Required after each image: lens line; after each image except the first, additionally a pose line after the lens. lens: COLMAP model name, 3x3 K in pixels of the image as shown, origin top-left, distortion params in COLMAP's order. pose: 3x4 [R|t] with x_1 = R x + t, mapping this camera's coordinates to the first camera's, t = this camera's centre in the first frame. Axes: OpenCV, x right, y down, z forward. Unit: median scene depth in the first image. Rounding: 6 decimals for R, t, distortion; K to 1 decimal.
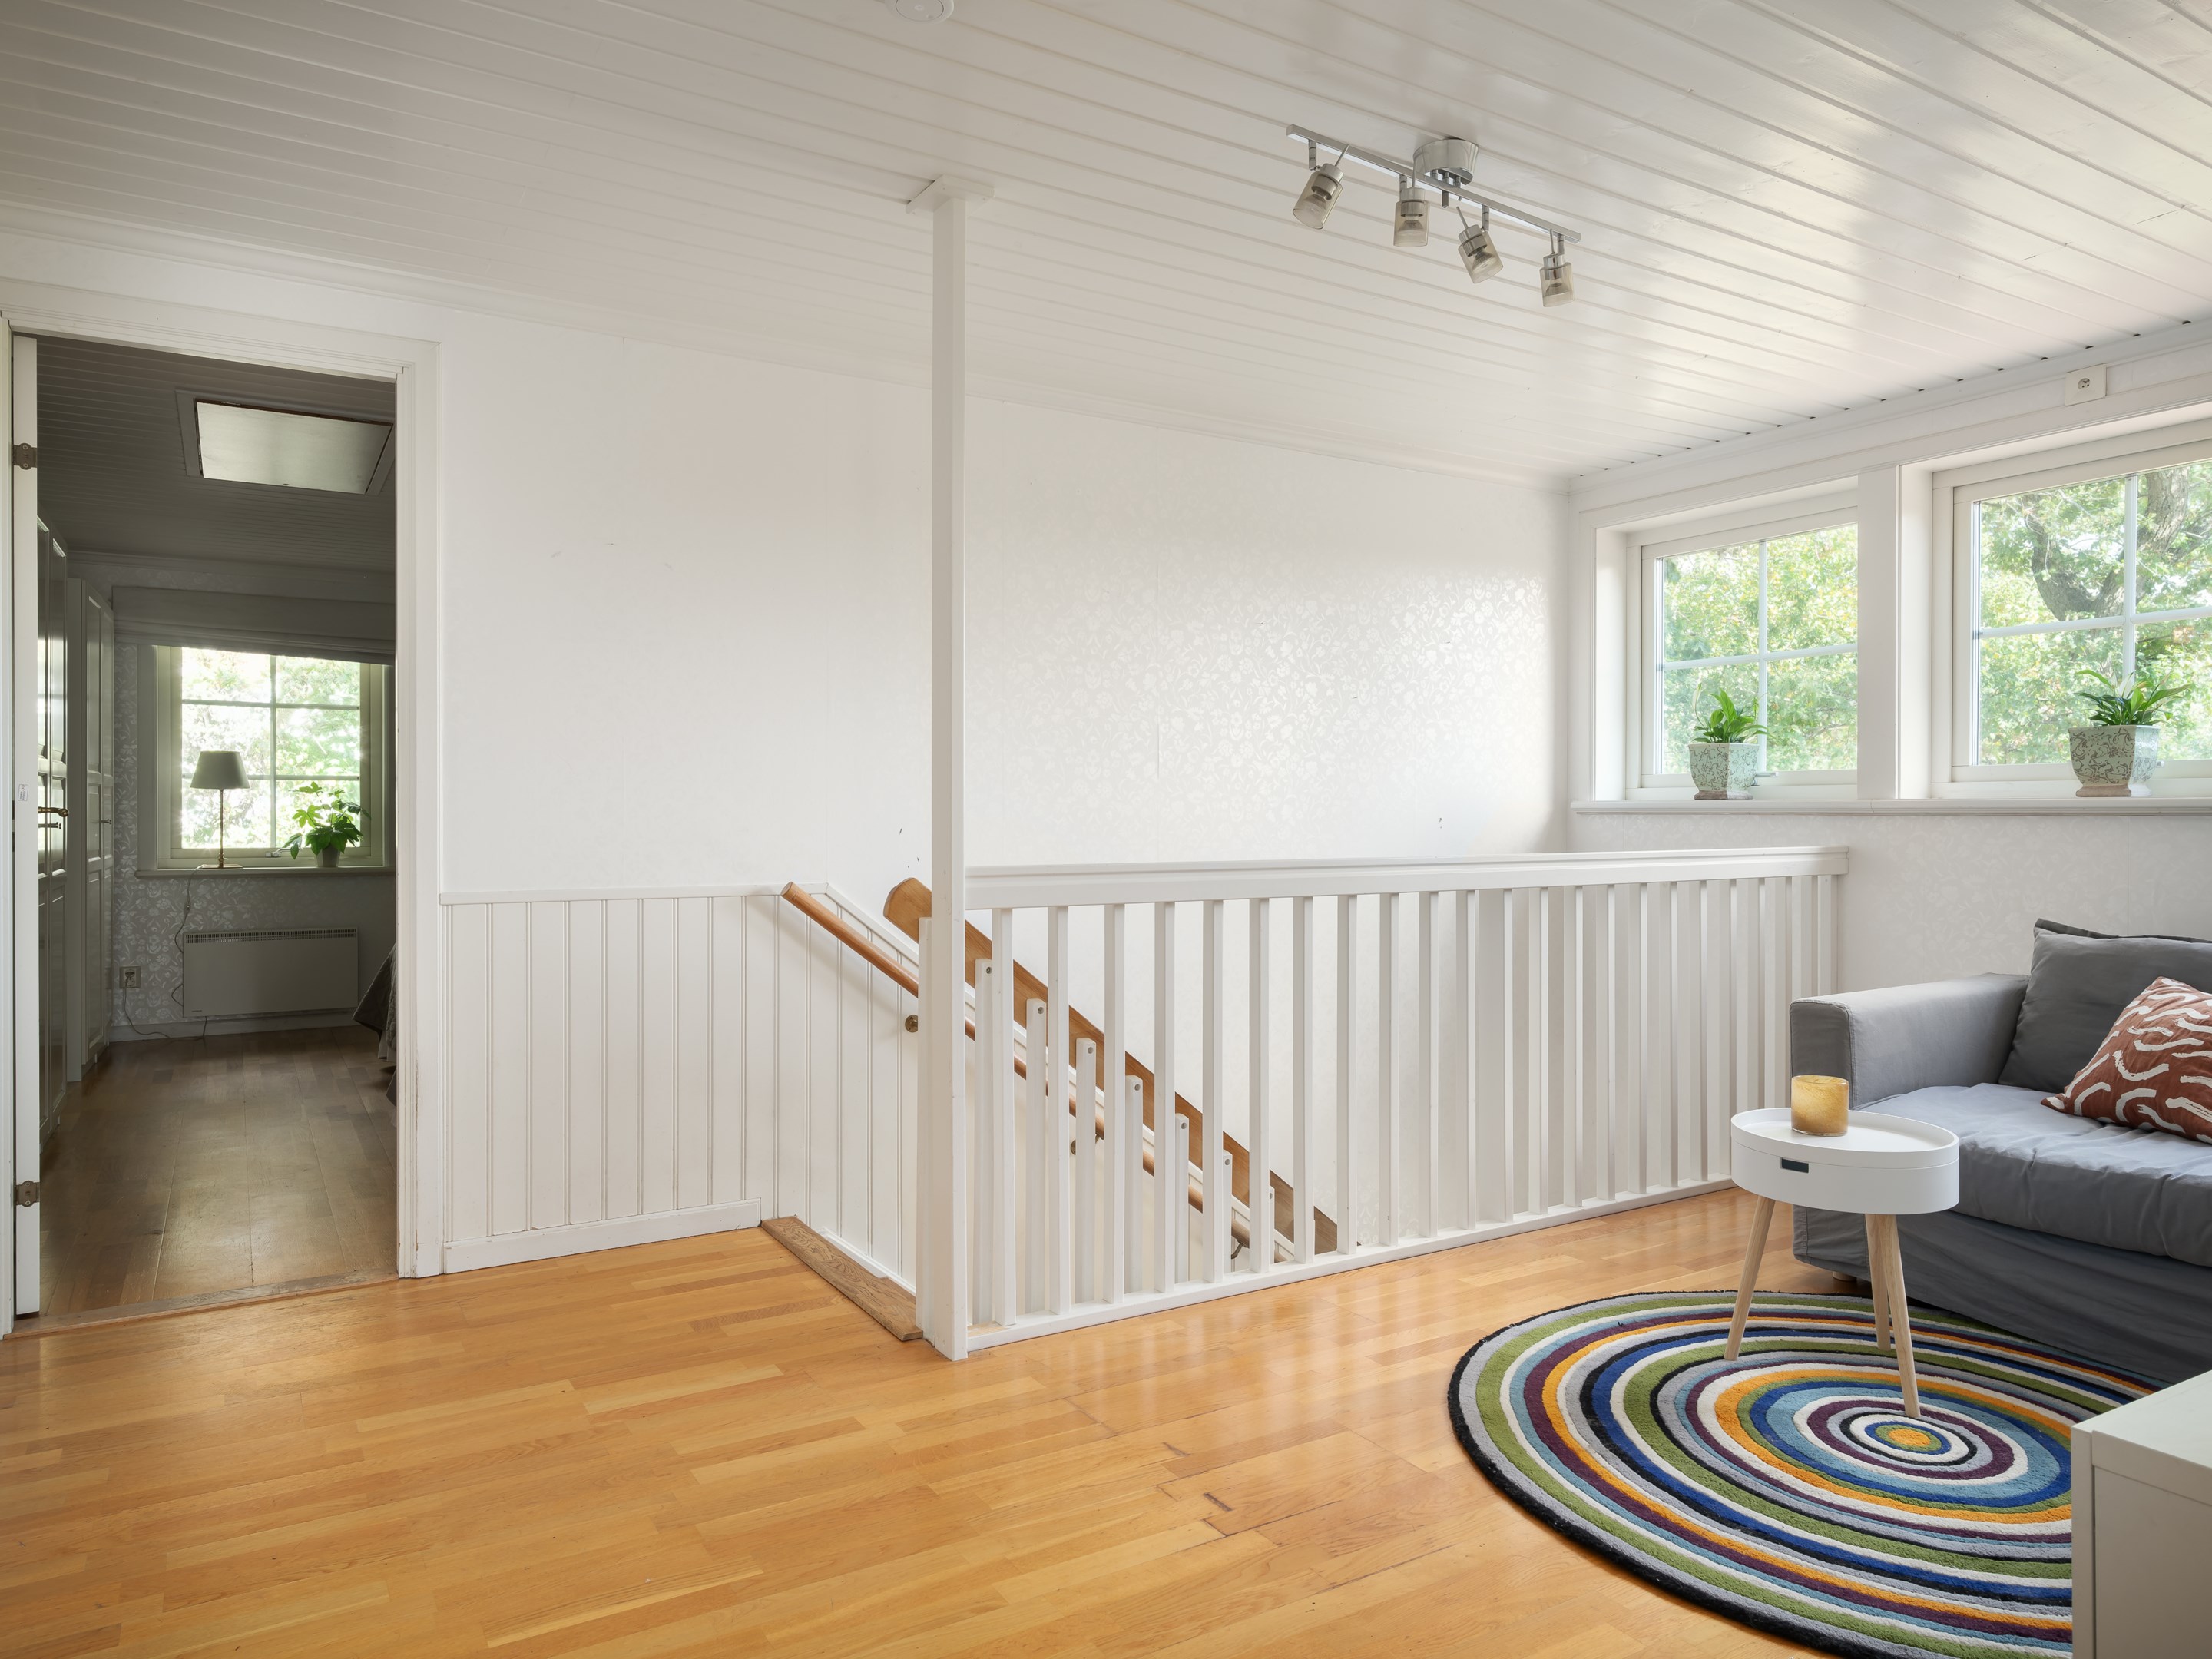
lens RADIAL K [[1430.9, 0, 1101.7], [0, 1430.9, 825.6], [0, 0, 1]] dist [0.002380, -0.001347]
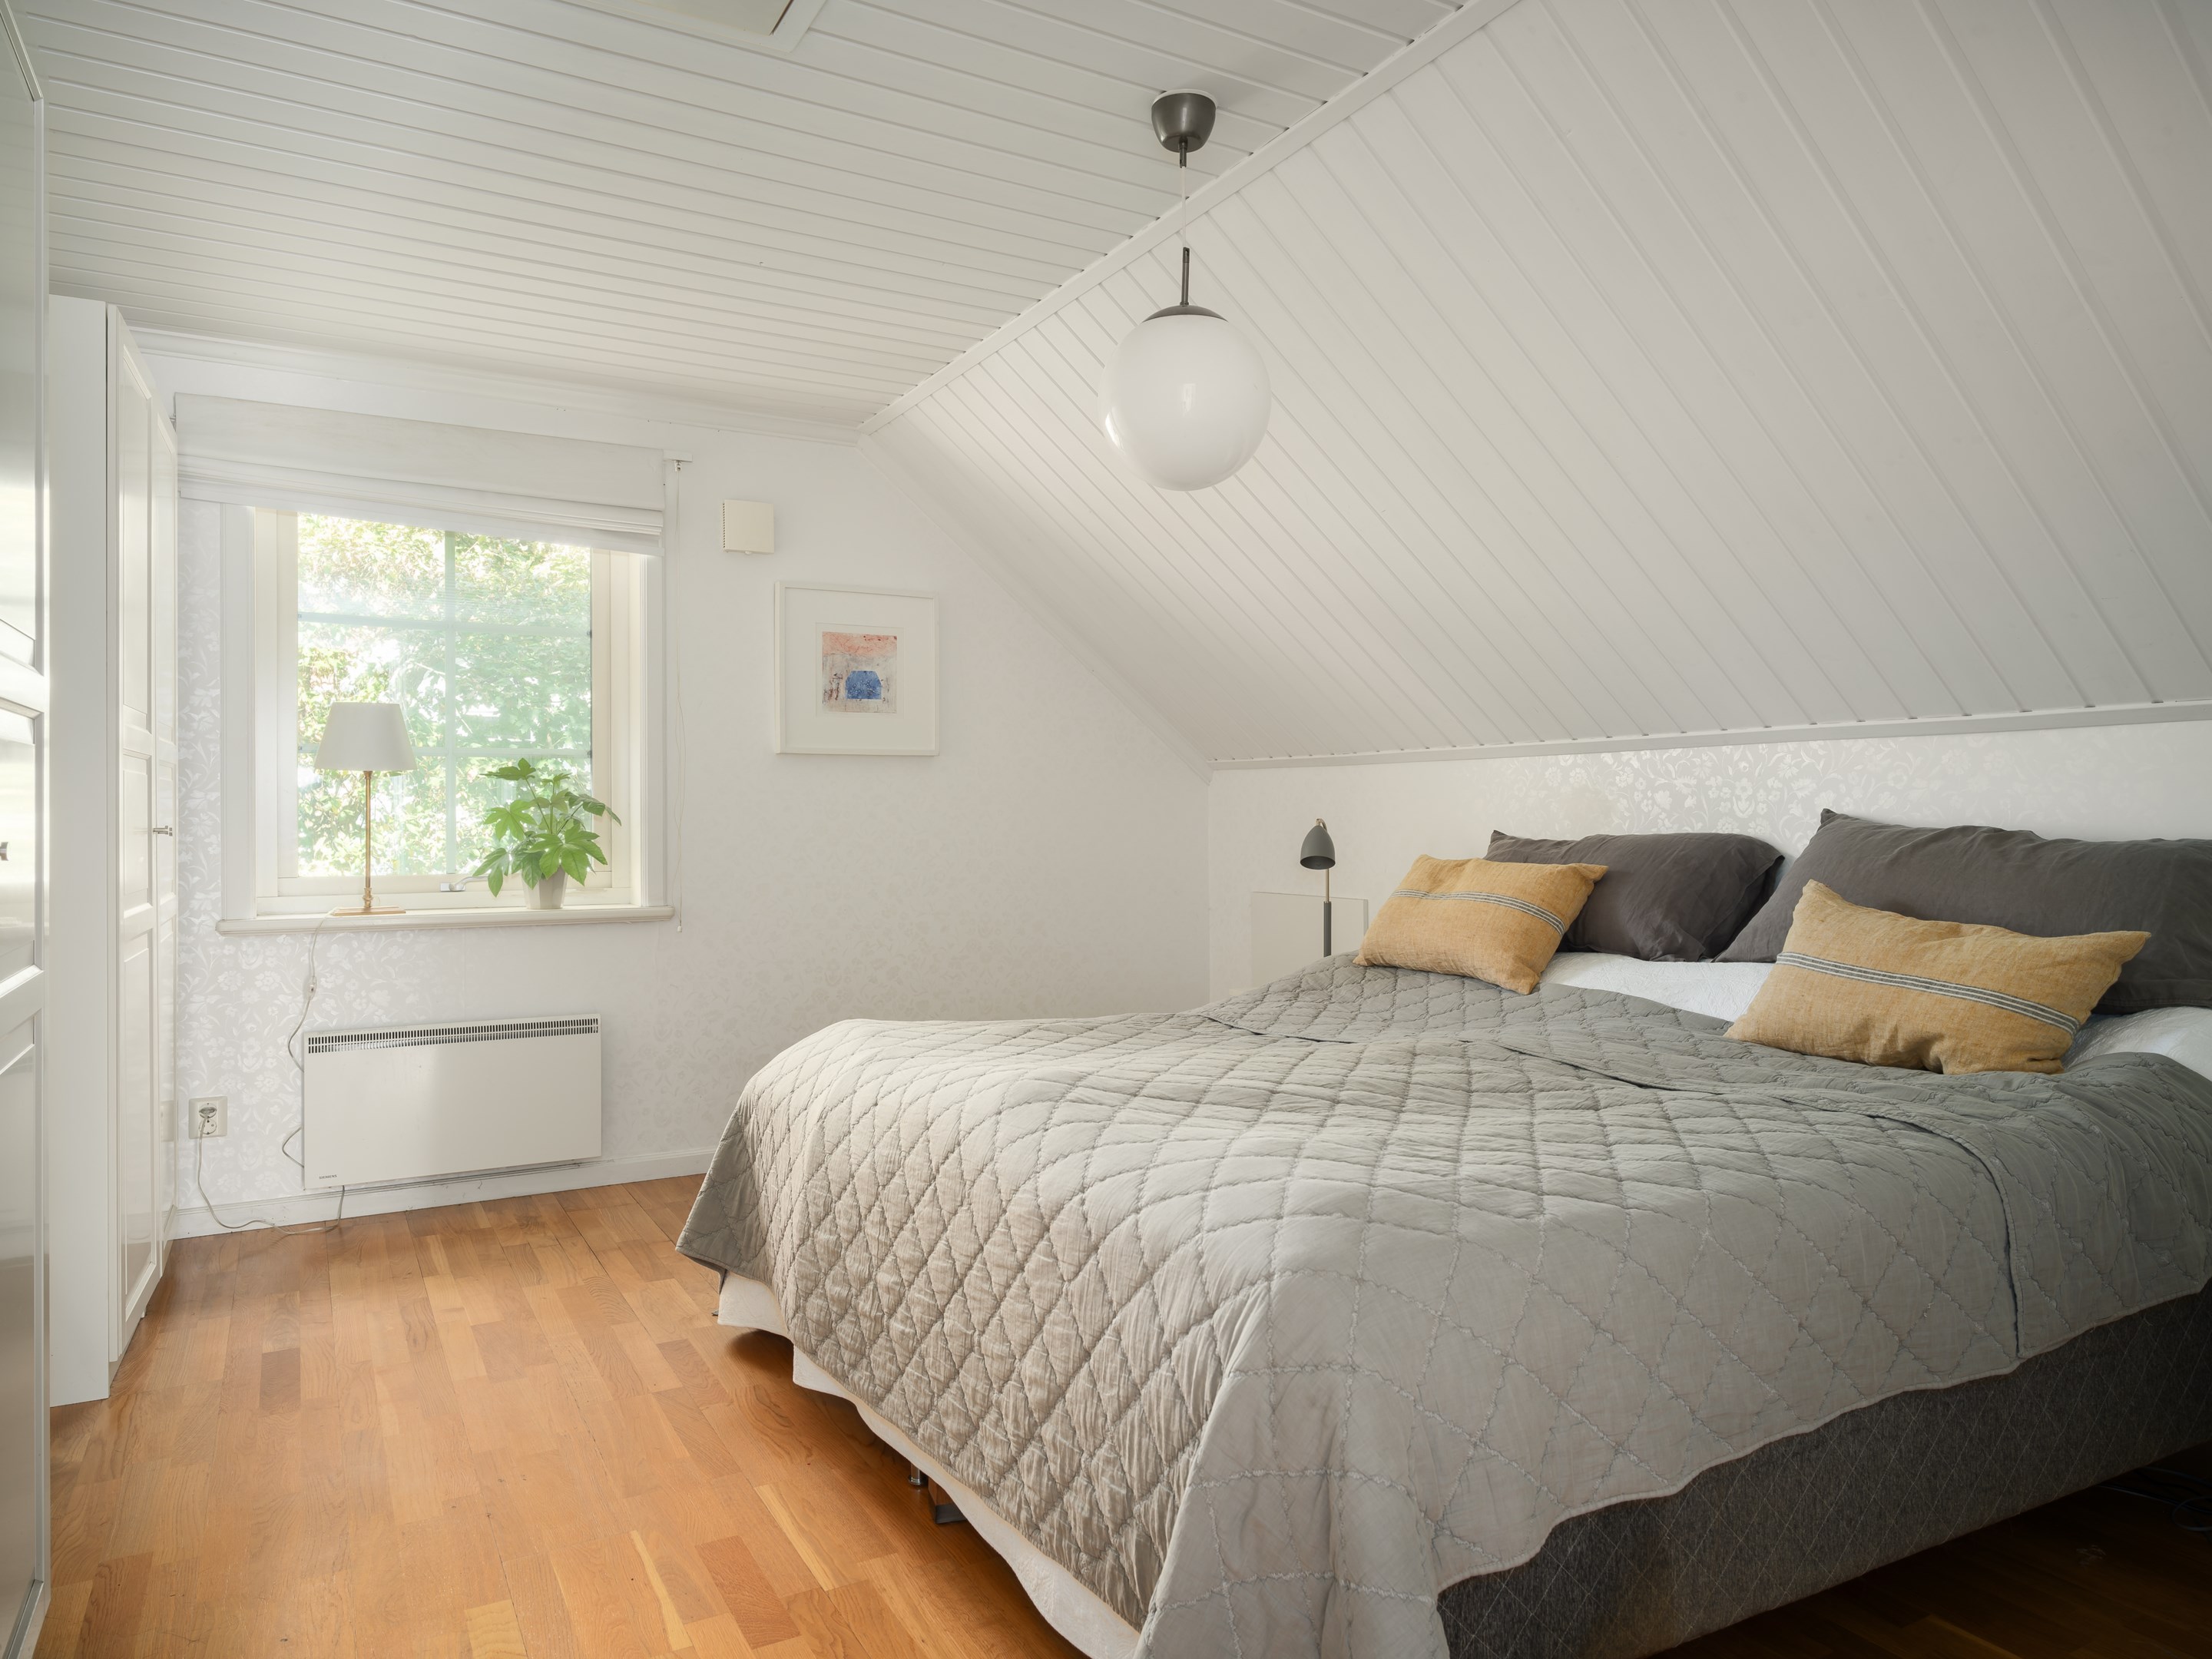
lens RADIAL K [[1430.9, 0, 1109.6], [0, 1430.9, 826.0], [0, 0, 1]] dist [0.002380, -0.001347]
pose [[0.999648, -0.004614, -0.026111, -0.322717], [0.004530, 0.999984, -0.003273, -0.001084], [0.026125, 0.003154, 0.999654, 0.466722]]
